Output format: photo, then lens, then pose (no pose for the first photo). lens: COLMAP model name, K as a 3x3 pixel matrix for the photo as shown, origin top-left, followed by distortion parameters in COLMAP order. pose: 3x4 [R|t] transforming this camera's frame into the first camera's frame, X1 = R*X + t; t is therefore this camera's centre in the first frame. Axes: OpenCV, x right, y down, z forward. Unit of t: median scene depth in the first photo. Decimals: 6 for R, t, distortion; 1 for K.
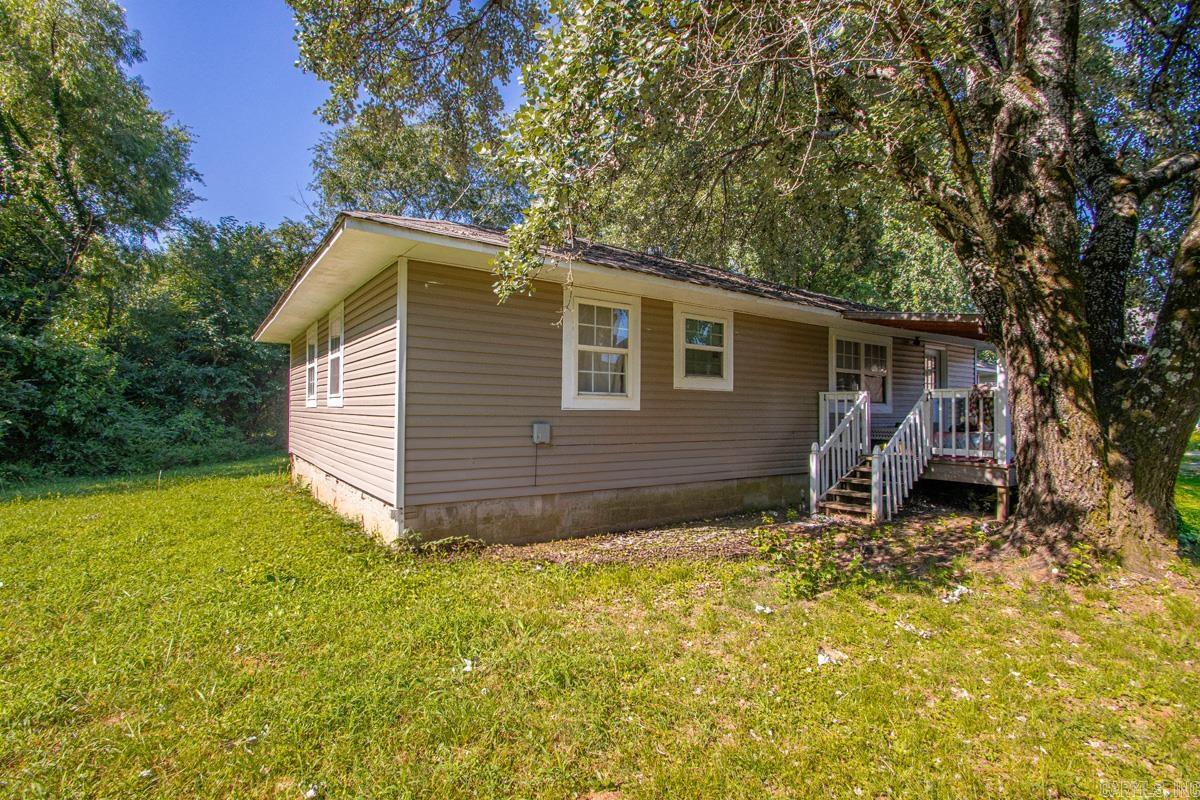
lens RADIAL K [[567.3, 0, 592.1], [0, 567.3, 401.9], [0, 0, 1]] dist [0.021237, -0.020957]
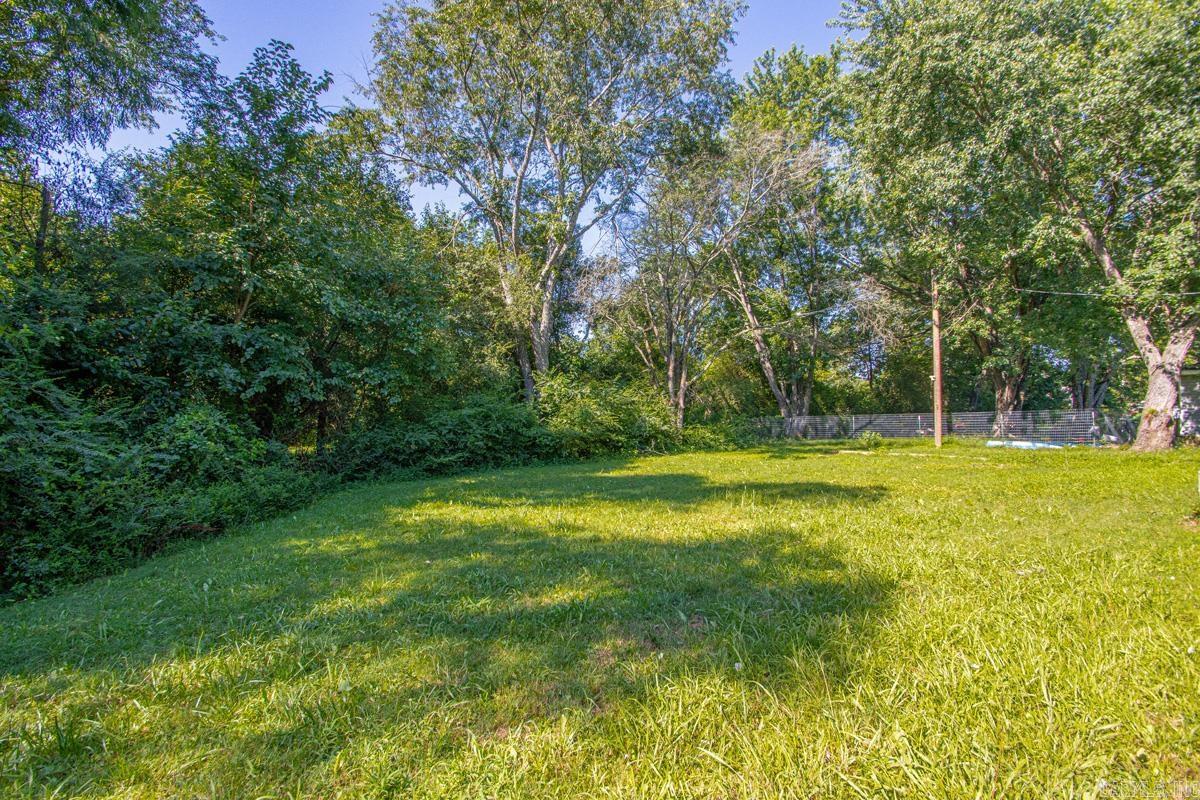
lens RADIAL K [[567.3, 0, 592.1], [0, 567.3, 401.9], [0, 0, 1]] dist [0.021237, -0.020957]
pose [[0.999448, -0.010315, 0.031596, -0.391461], [0.011188, 0.999556, -0.027605, 0.025289], [-0.031297, 0.027944, 0.999119, 0.514787]]
